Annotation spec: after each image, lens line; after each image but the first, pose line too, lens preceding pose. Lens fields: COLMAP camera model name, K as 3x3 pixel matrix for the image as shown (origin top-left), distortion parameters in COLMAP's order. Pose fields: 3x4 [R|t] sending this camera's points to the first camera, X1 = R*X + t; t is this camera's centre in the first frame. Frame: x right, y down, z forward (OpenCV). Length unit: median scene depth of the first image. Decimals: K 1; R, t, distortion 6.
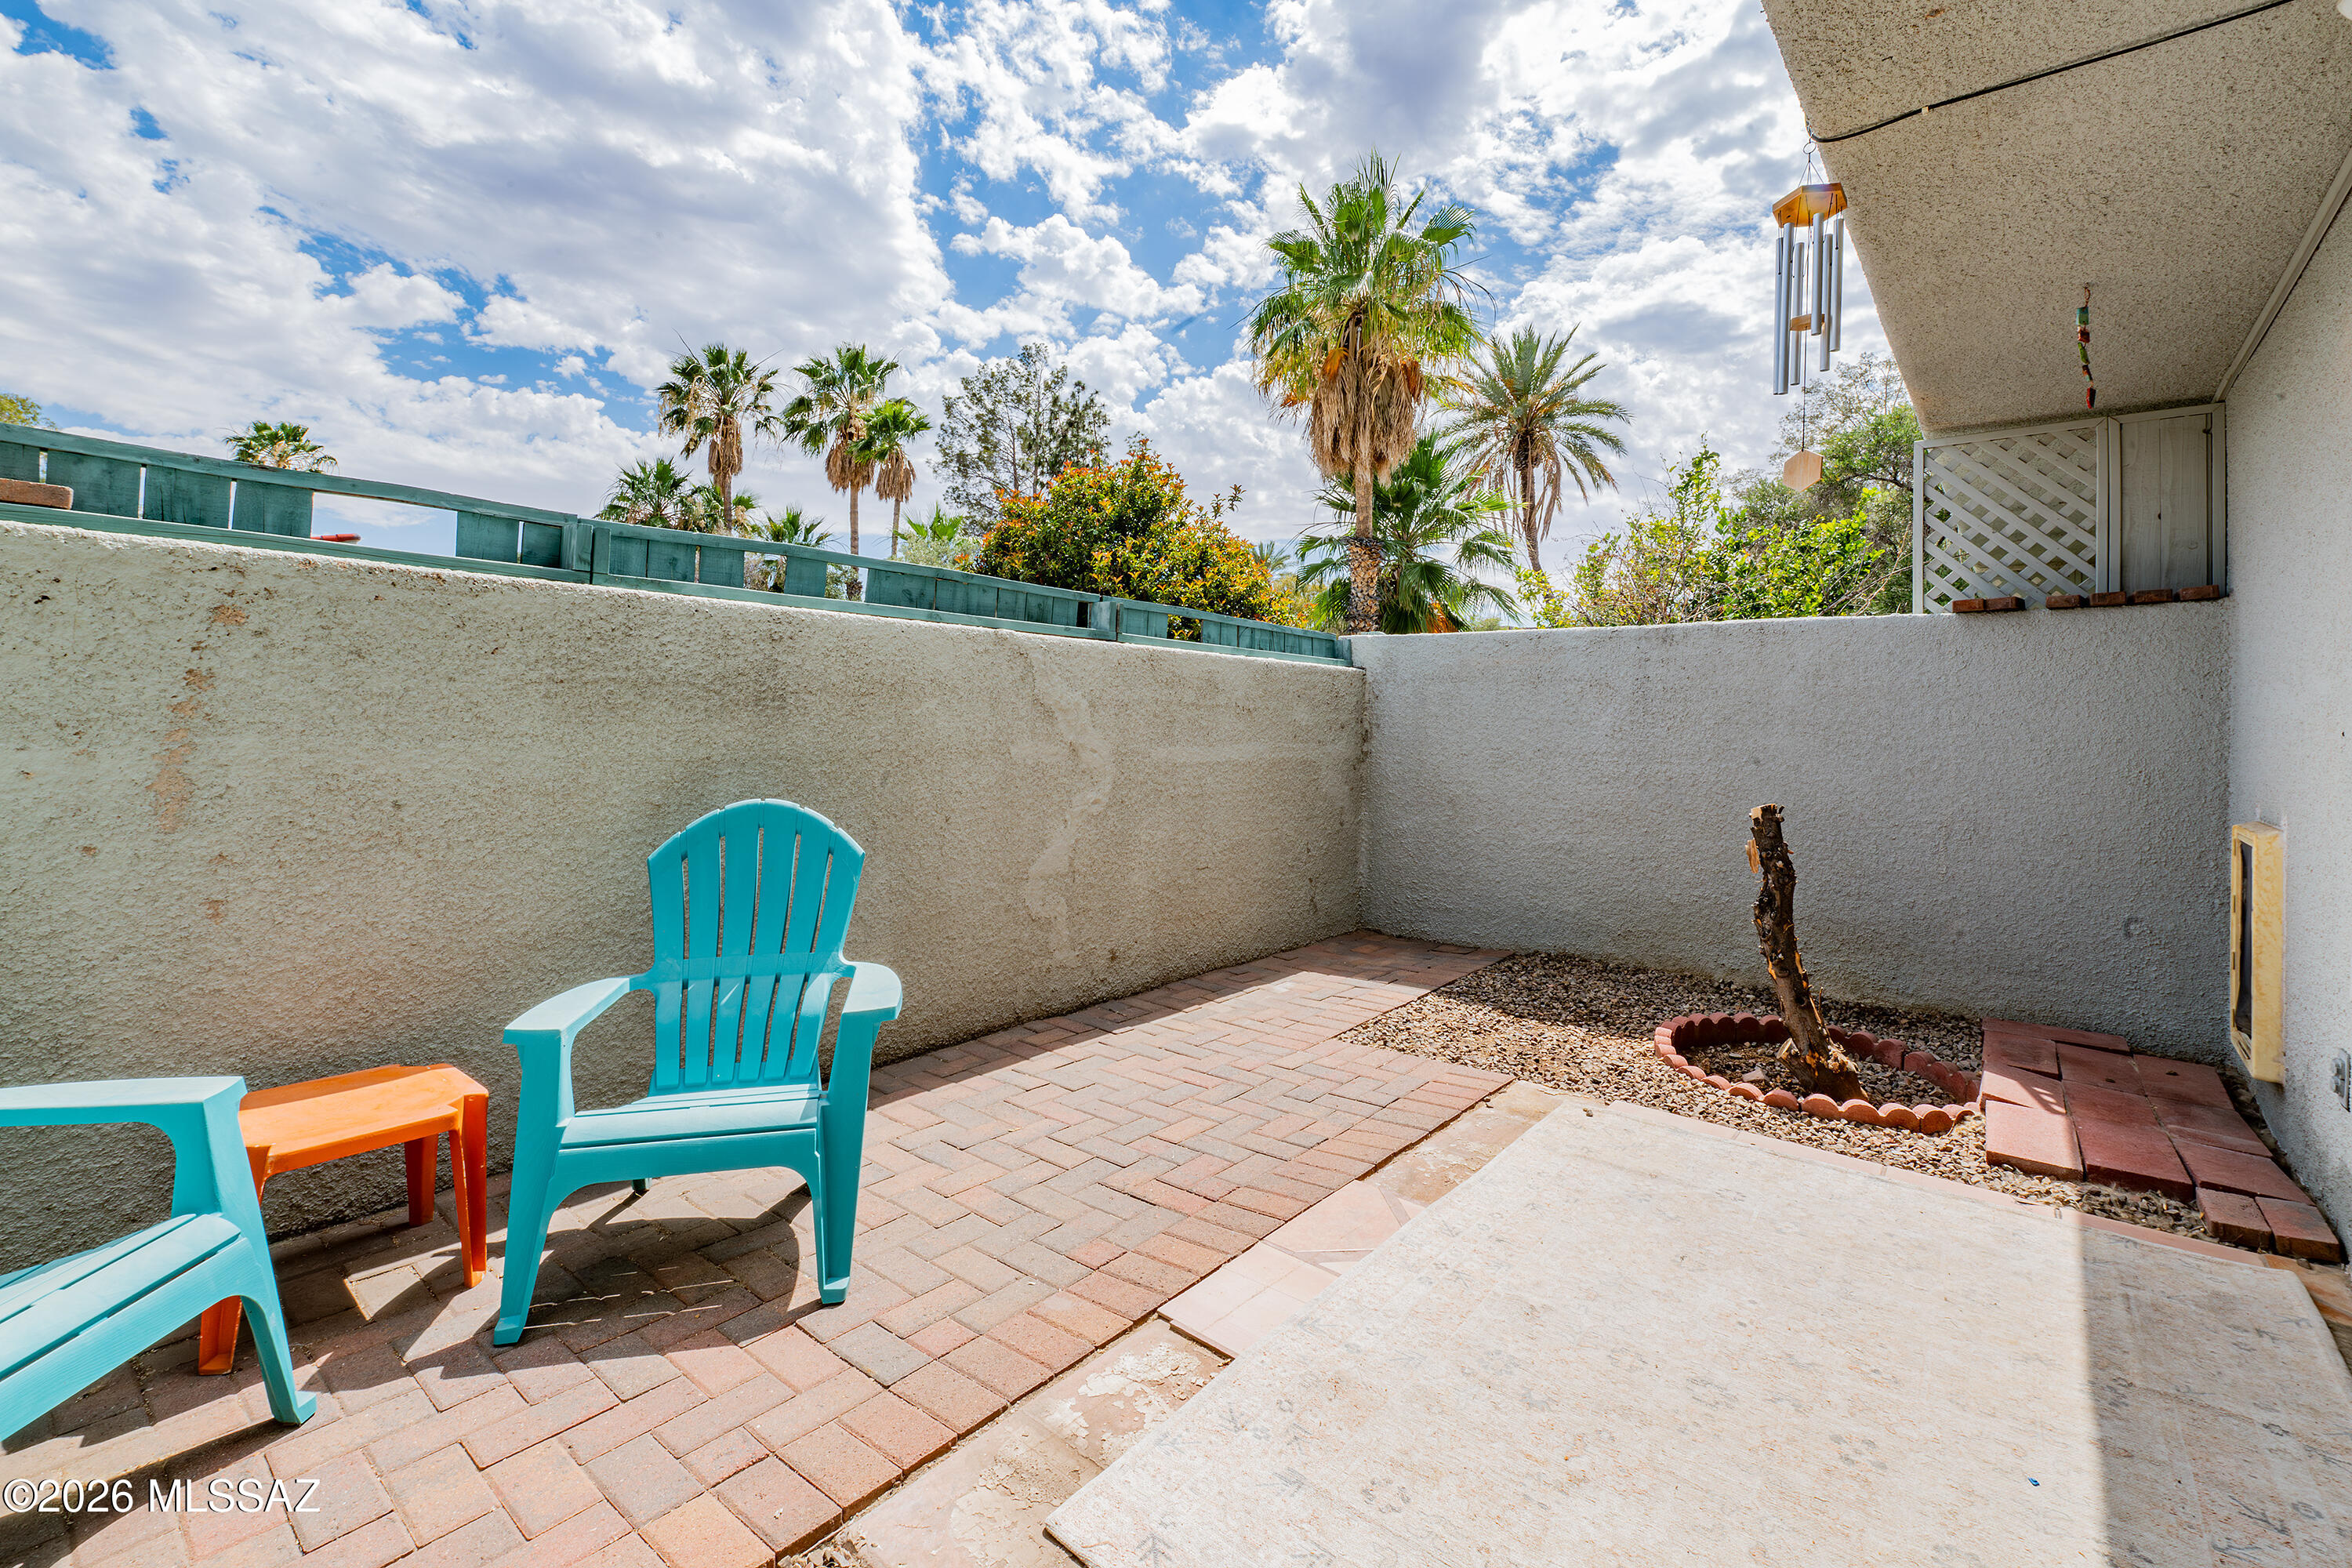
lens RADIAL K [[928.6, 0, 1183.2], [0, 928.6, 790.9], [0, 0, 1]] dist [0.002913, -0.000052]
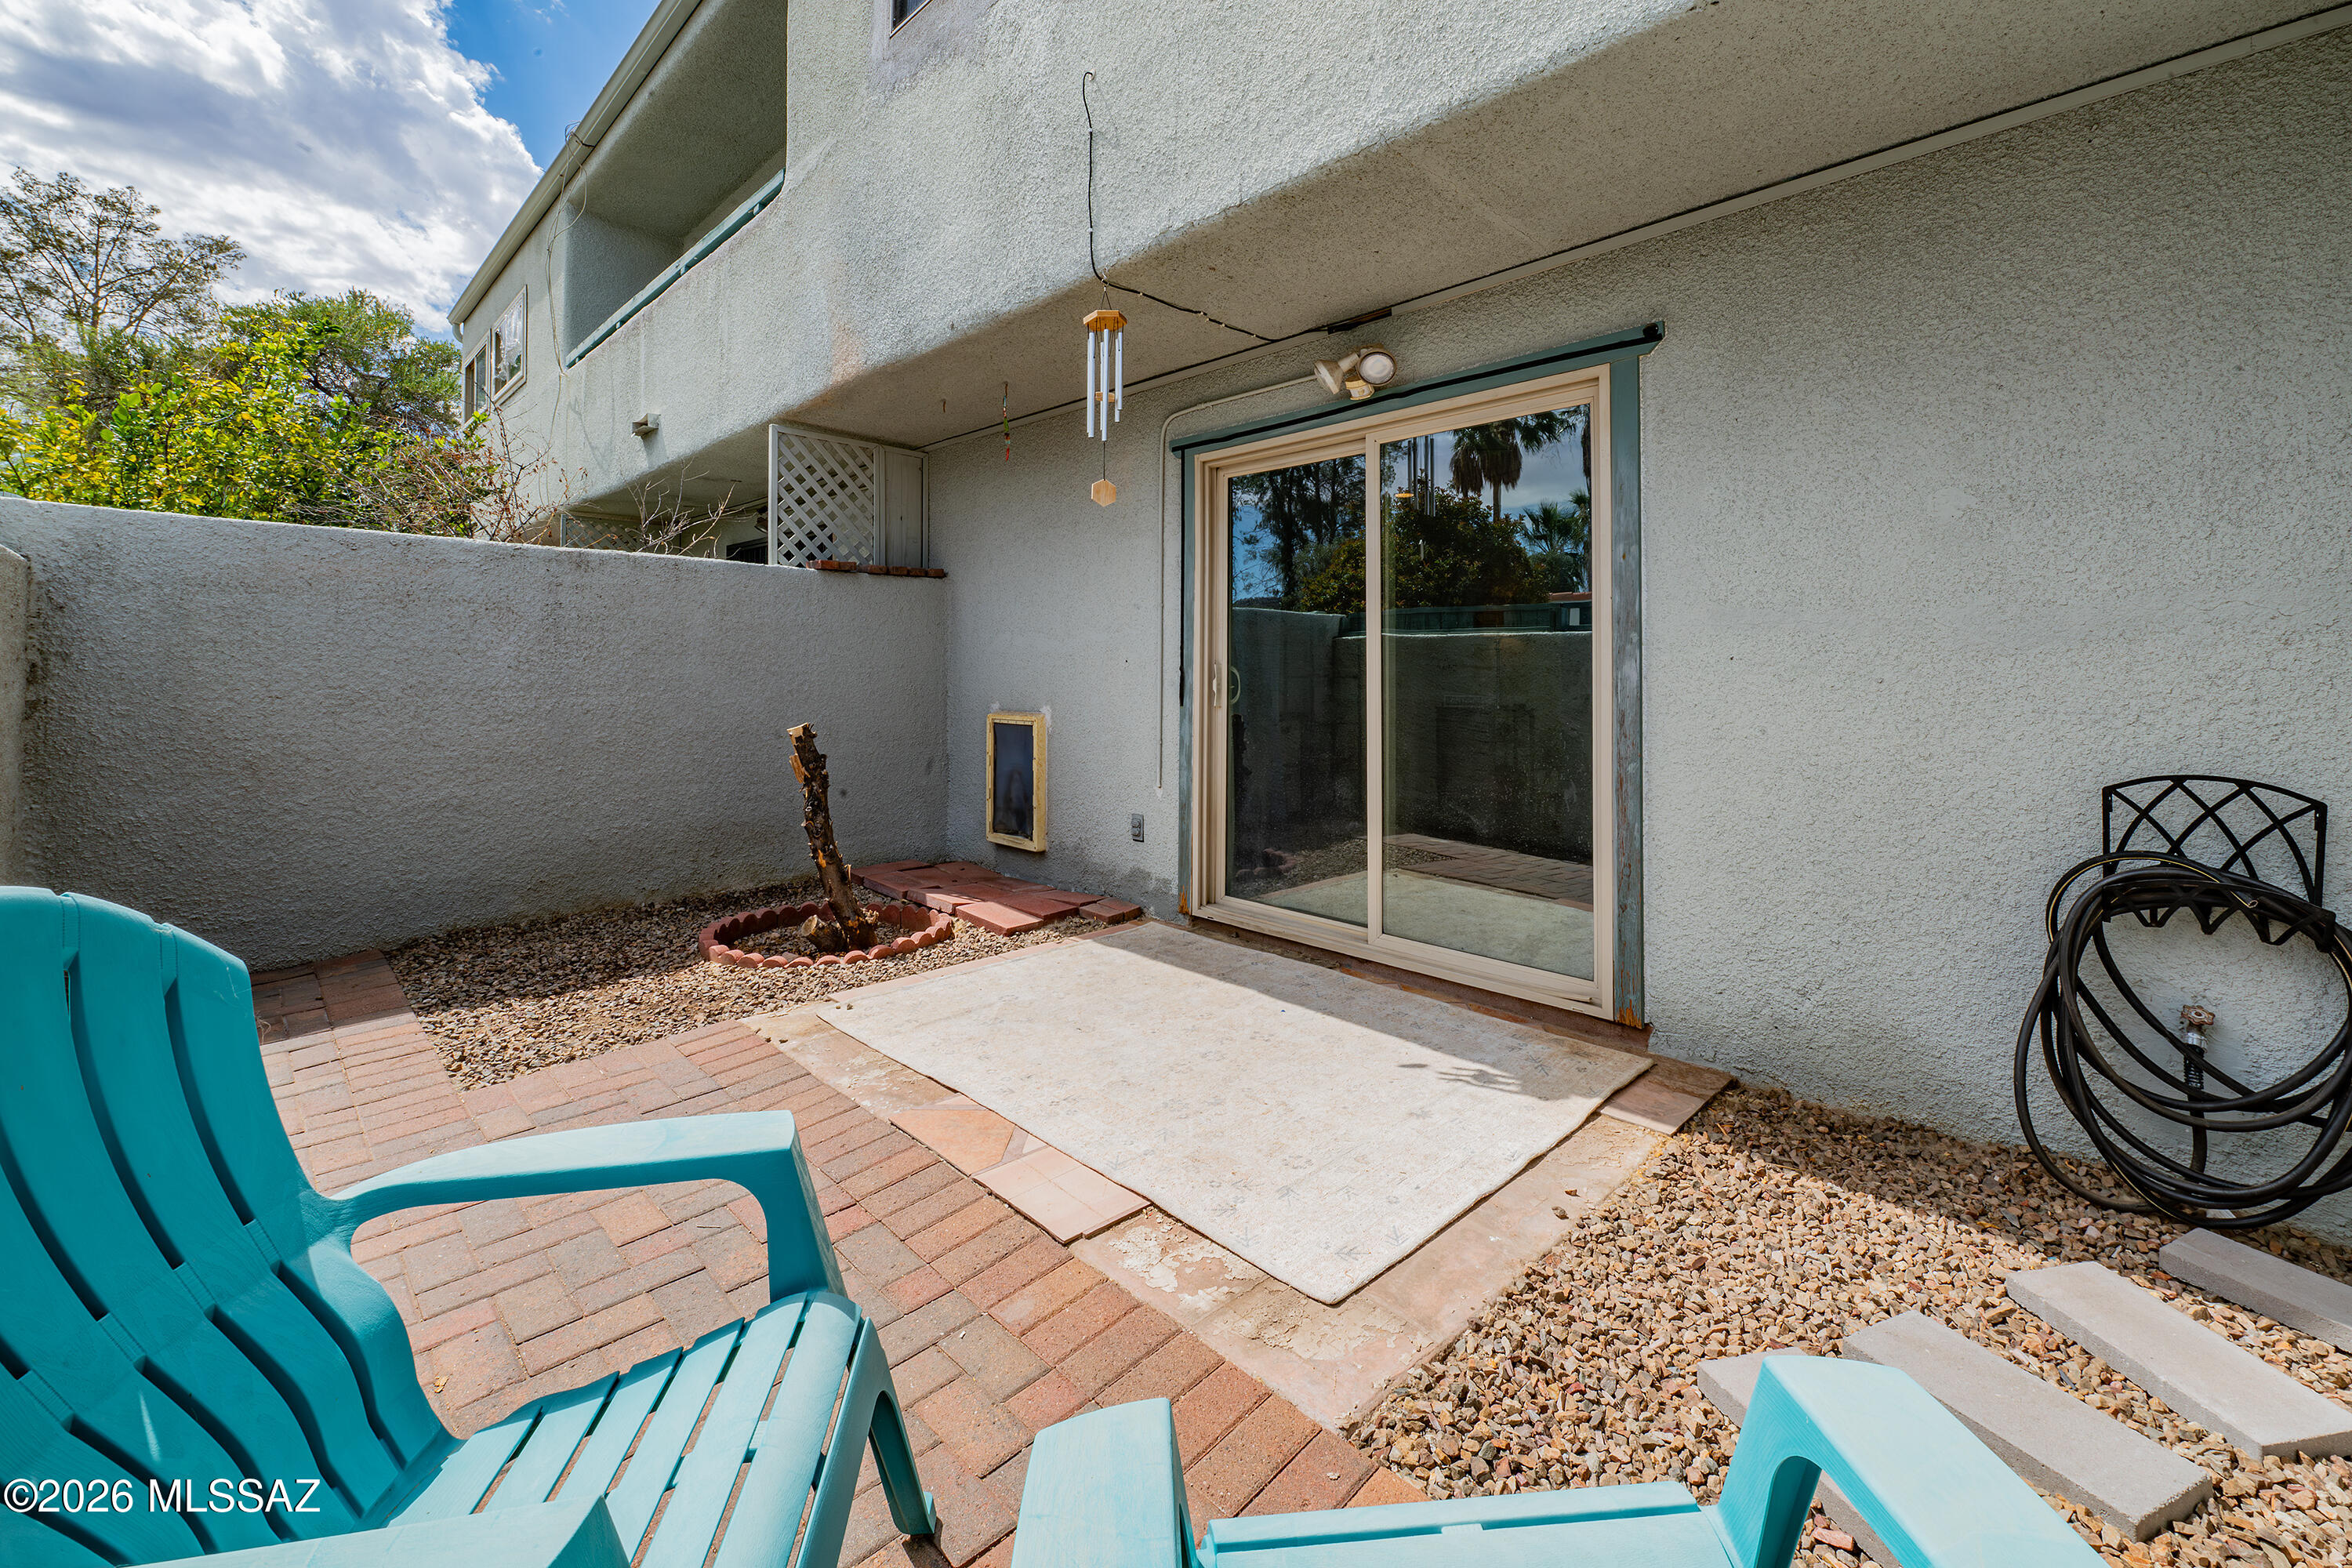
lens RADIAL K [[939.1, 0, 1176.0], [0, 939.1, 784.0], [0, 0, 1]] dist [-0.000416, 0.000045]
pose [[0.156702, -0.135076, 0.978366, -0.448354], [0.066775, 0.989786, 0.125957, -0.027367], [-0.985386, 0.045593, 0.164121, 0.325057]]
